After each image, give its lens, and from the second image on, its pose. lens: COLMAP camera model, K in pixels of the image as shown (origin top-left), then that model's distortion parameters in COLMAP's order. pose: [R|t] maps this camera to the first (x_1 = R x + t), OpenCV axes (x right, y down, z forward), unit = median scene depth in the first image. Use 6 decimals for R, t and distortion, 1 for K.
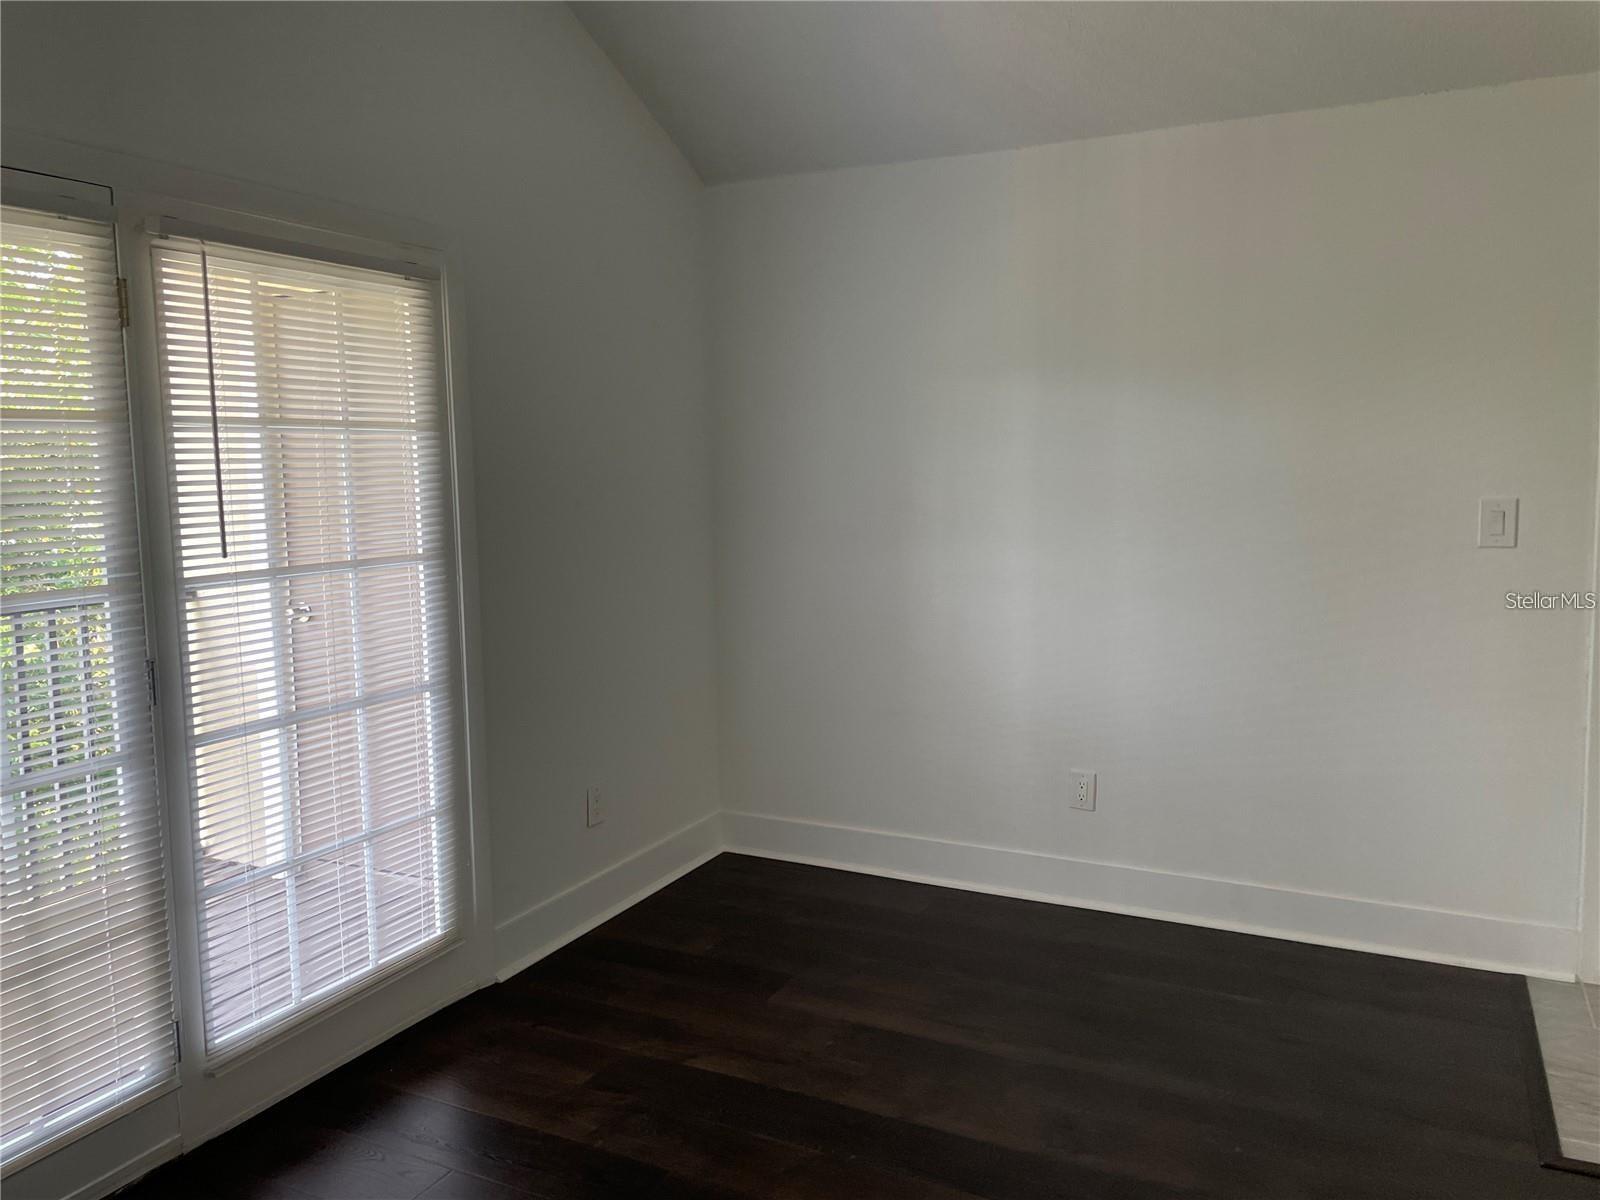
lens RADIAL K [[1206.4, 0, 797.4], [0, 1206.4, 595.1], [0, 0, 1]] dist [0.061068, -0.056340]
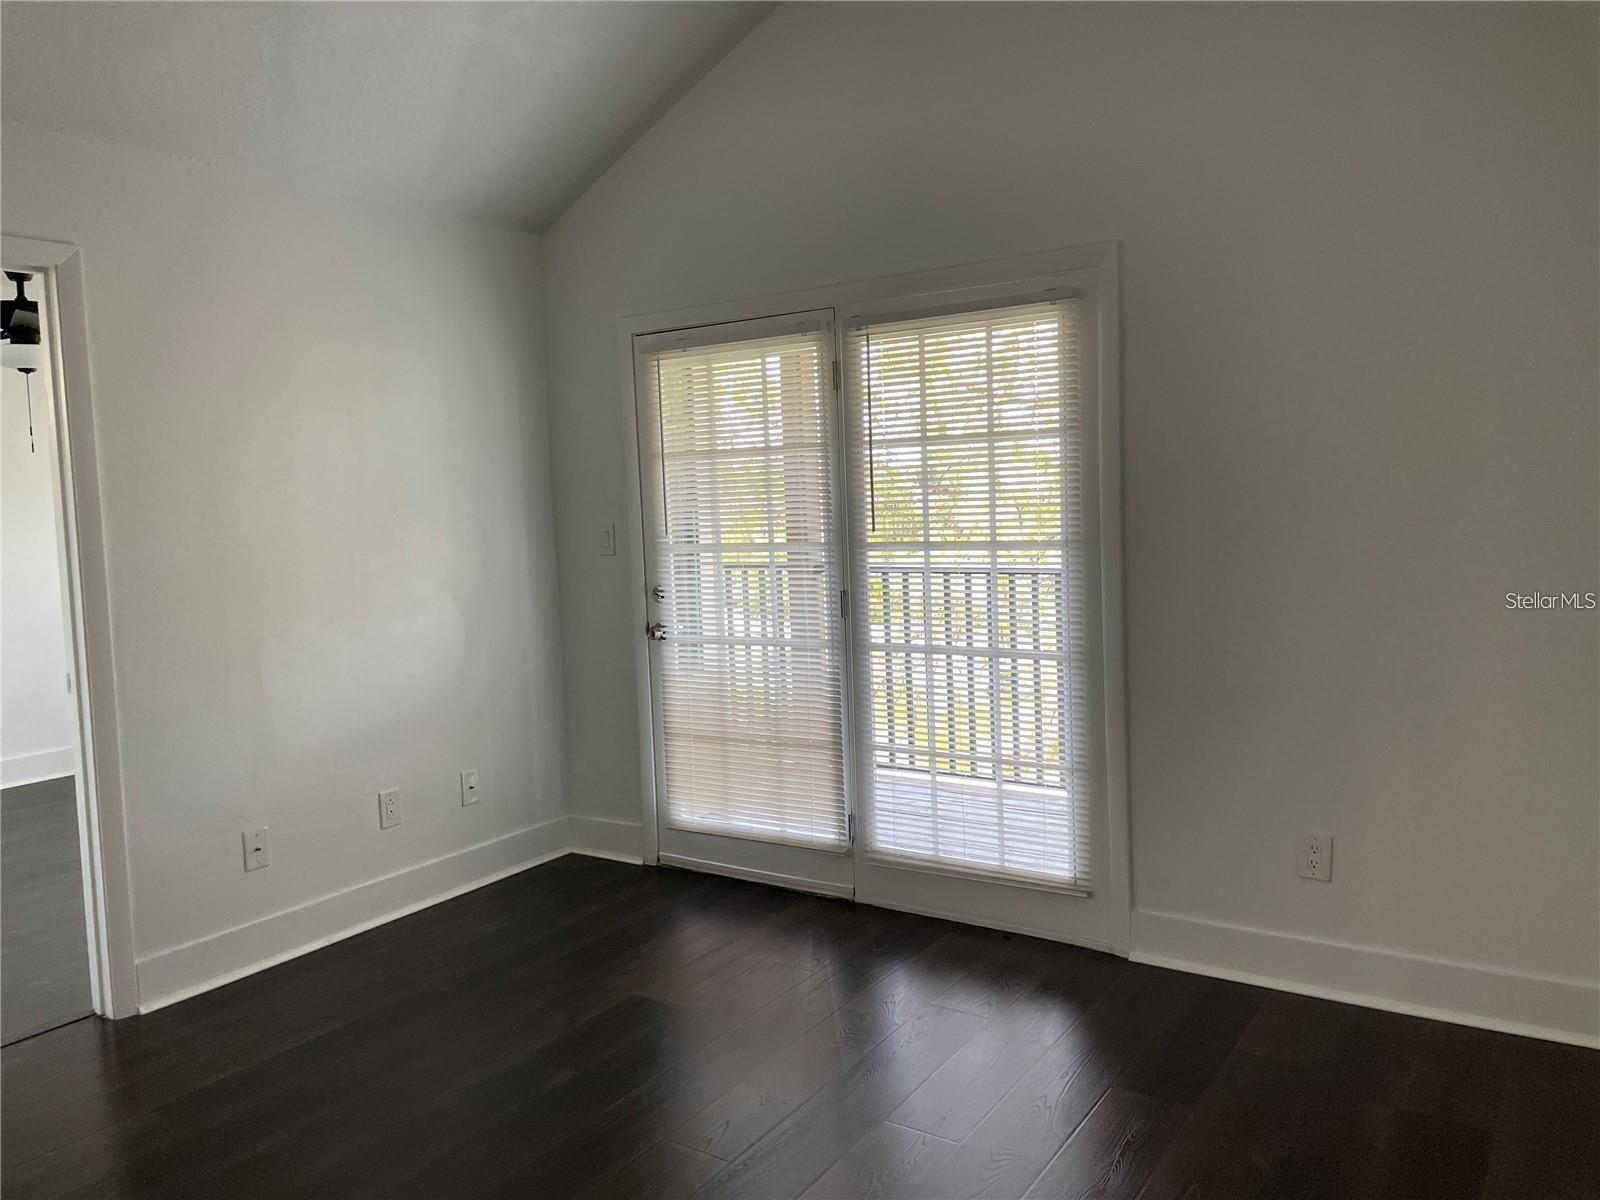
lens RADIAL K [[1206.4, 0, 799.2], [0, 1206.4, 600.9], [0, 0, 1]] dist [0.061068, -0.056340]
pose [[-0.132266, 0.107012, -0.985421, 1.039663], [-0.072140, 0.990479, 0.117244, -0.114932], [0.988586, 0.086595, -0.123287, 1.096754]]
